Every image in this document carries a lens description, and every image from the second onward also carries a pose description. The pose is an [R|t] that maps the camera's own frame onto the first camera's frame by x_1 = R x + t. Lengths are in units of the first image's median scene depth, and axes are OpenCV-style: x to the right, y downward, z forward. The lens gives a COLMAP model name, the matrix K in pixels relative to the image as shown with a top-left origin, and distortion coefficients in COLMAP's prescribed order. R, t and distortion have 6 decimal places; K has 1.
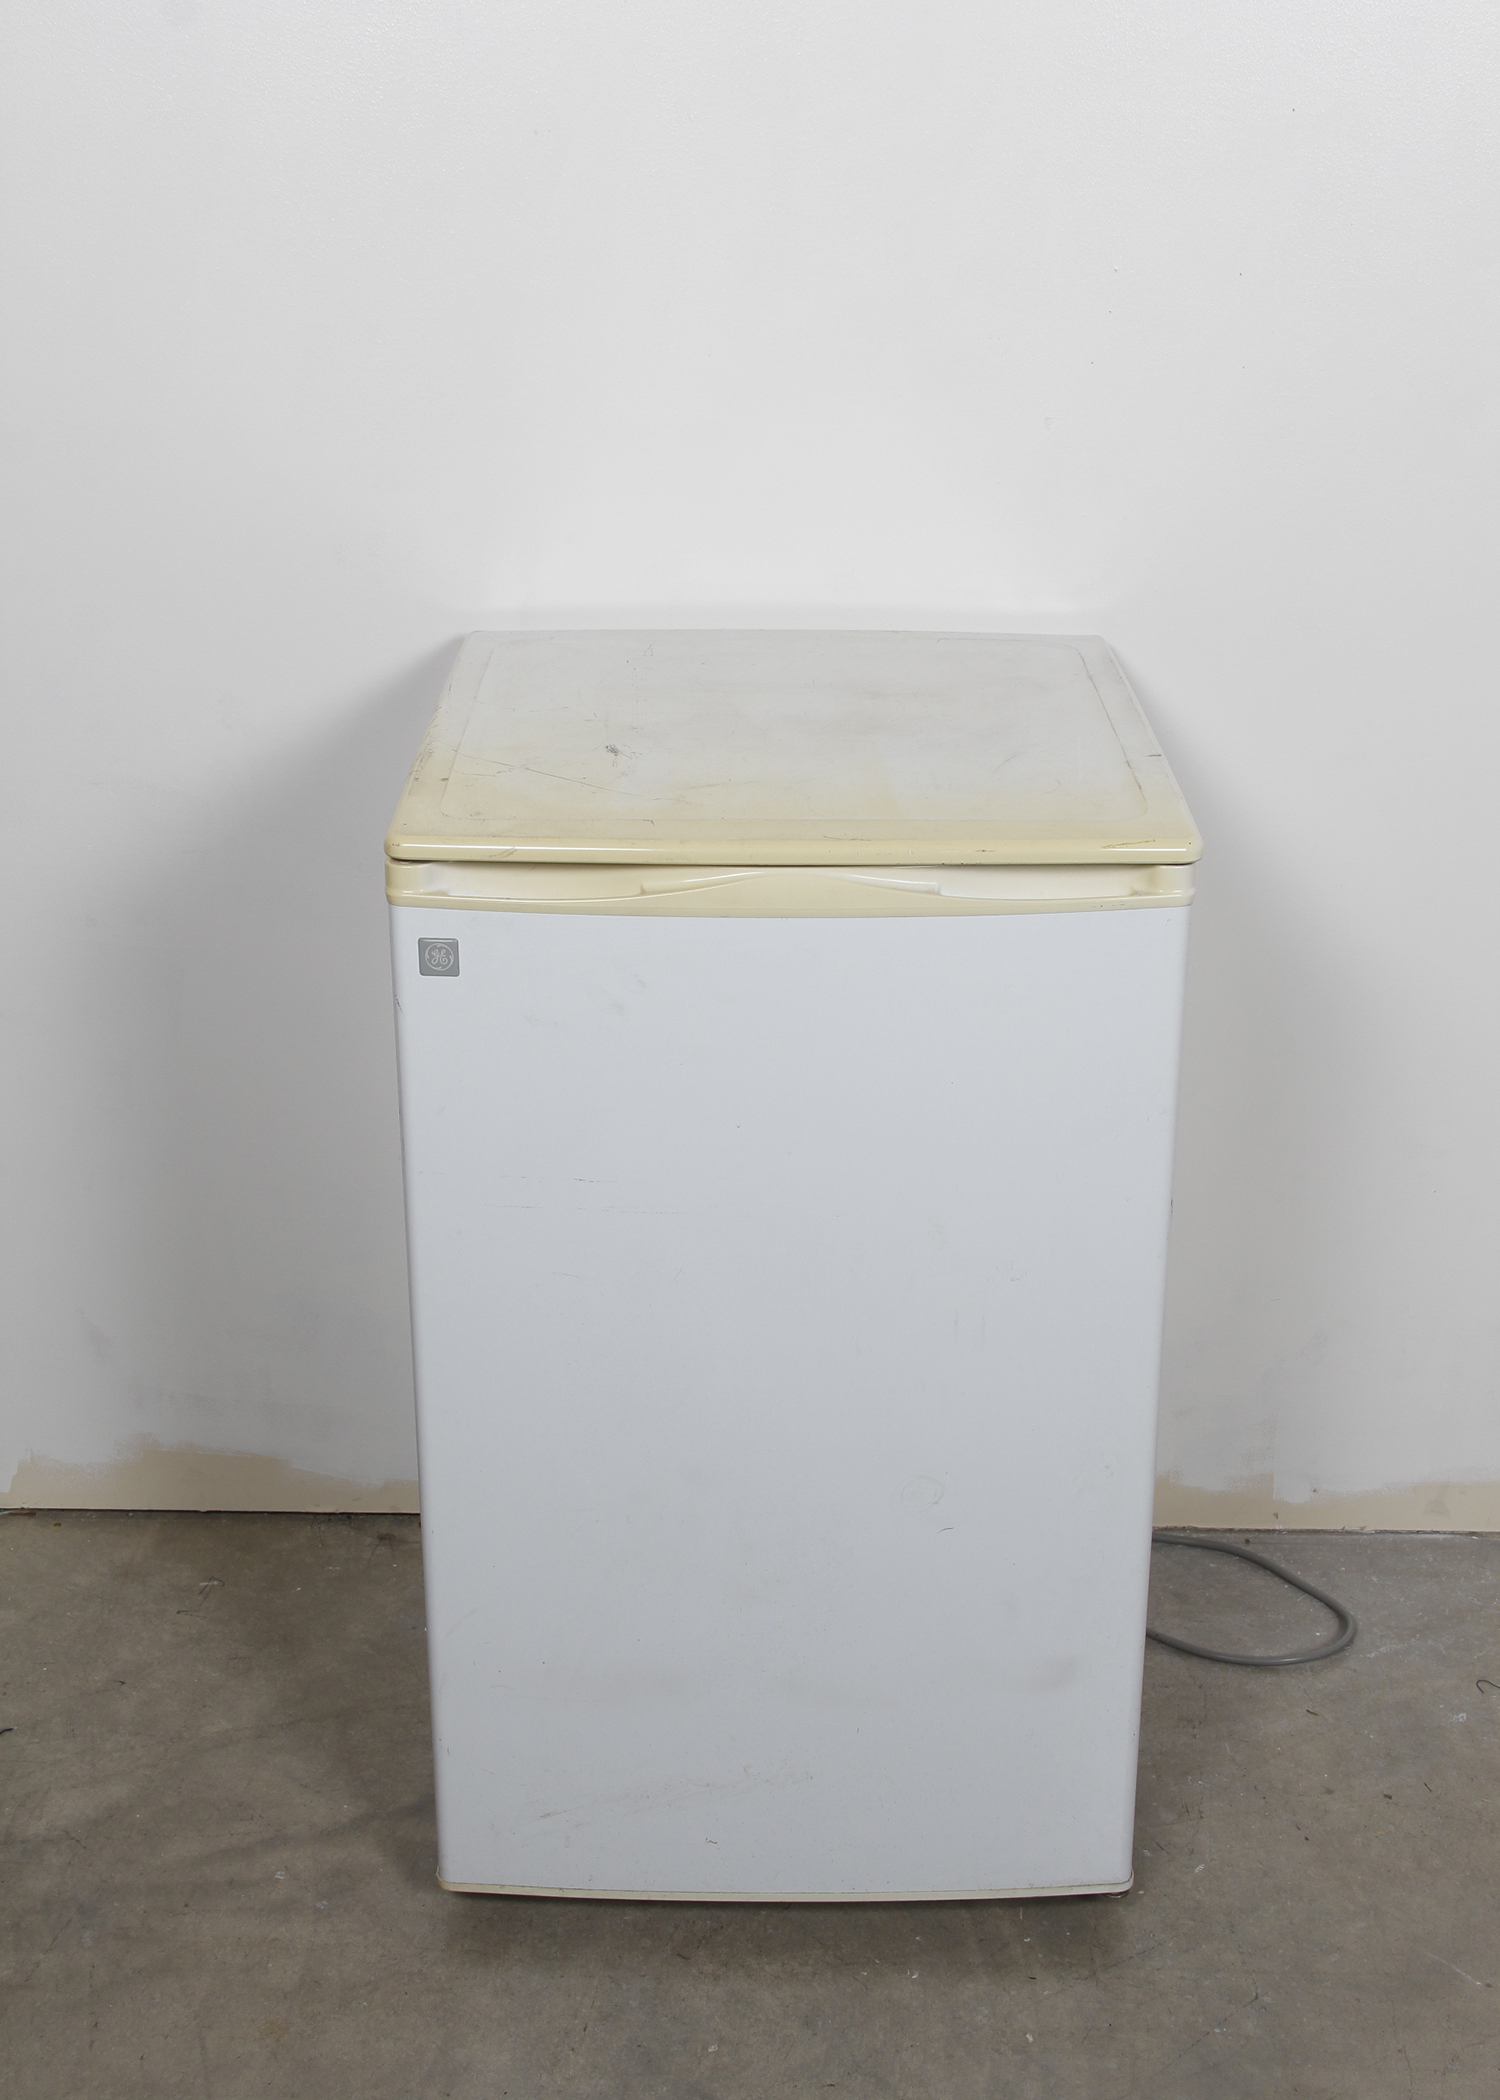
lens RADIAL K [[2843.6, 0, 730.8], [0, 2843.6, 1135.8], [0, 0, 1]] dist [0.033578, 0.000000]
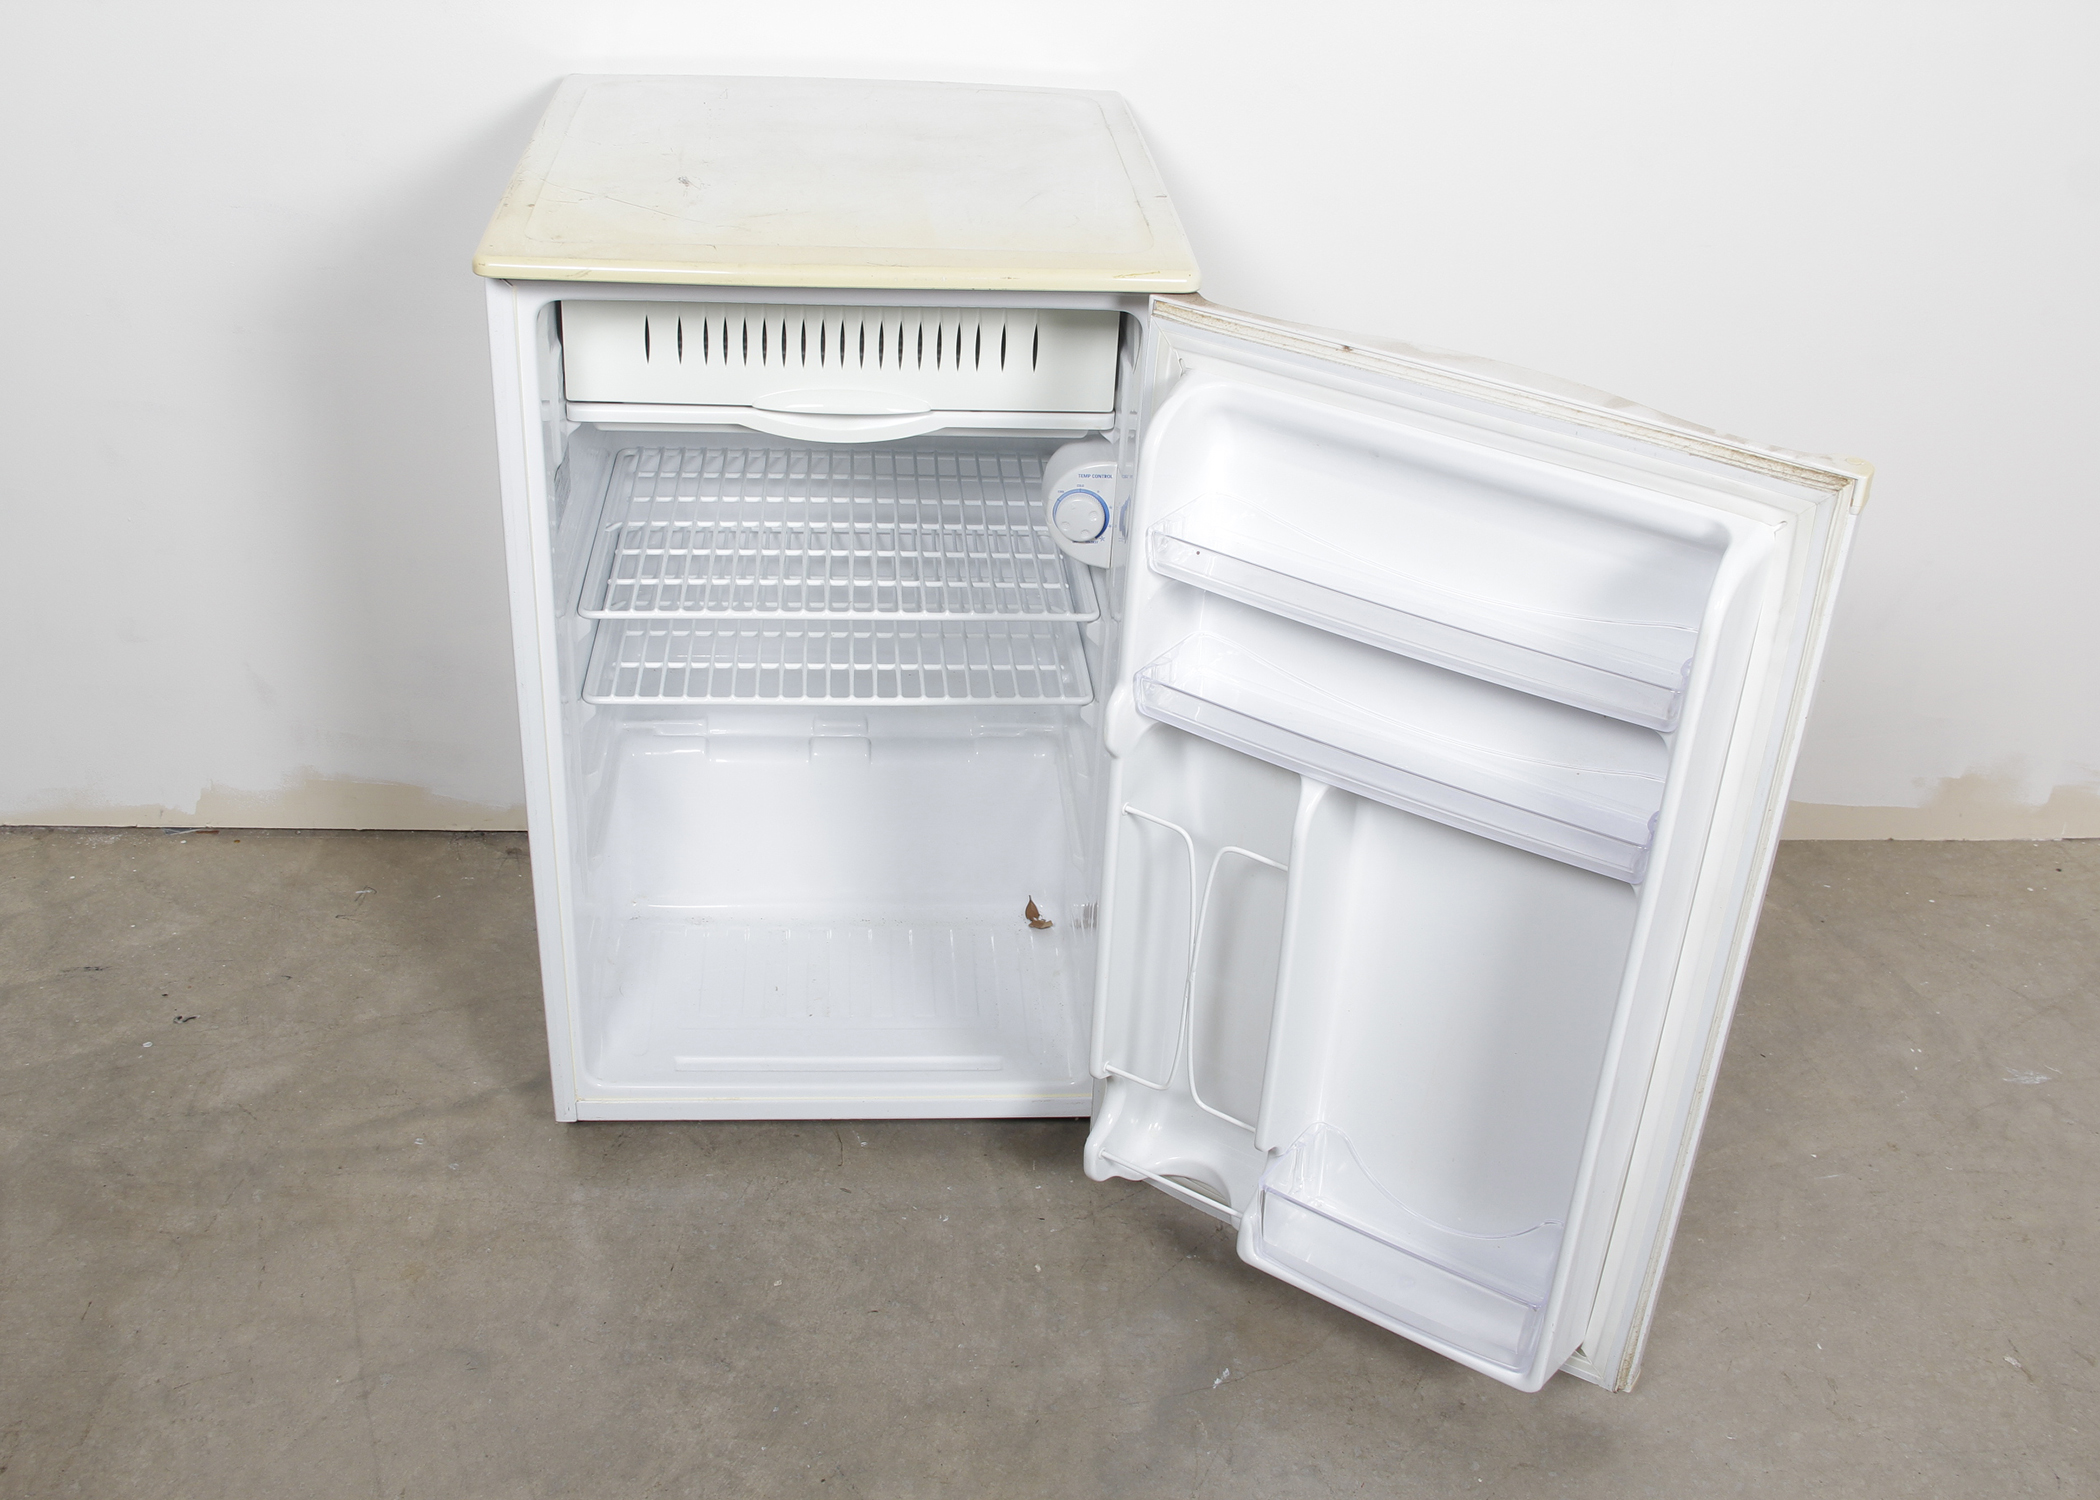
lens RADIAL K [[2168.6, 0, 1028.7], [0, 2168.6, 805.9], [0, 0, 1]] dist [-0.073388, 0.000000]
pose [[0.996035, 0.000027, 0.088967, 0.017269], [-0.012815, 0.989615, 0.143172, -0.013654], [-0.088039, -0.143744, 0.985691, 0.106747]]
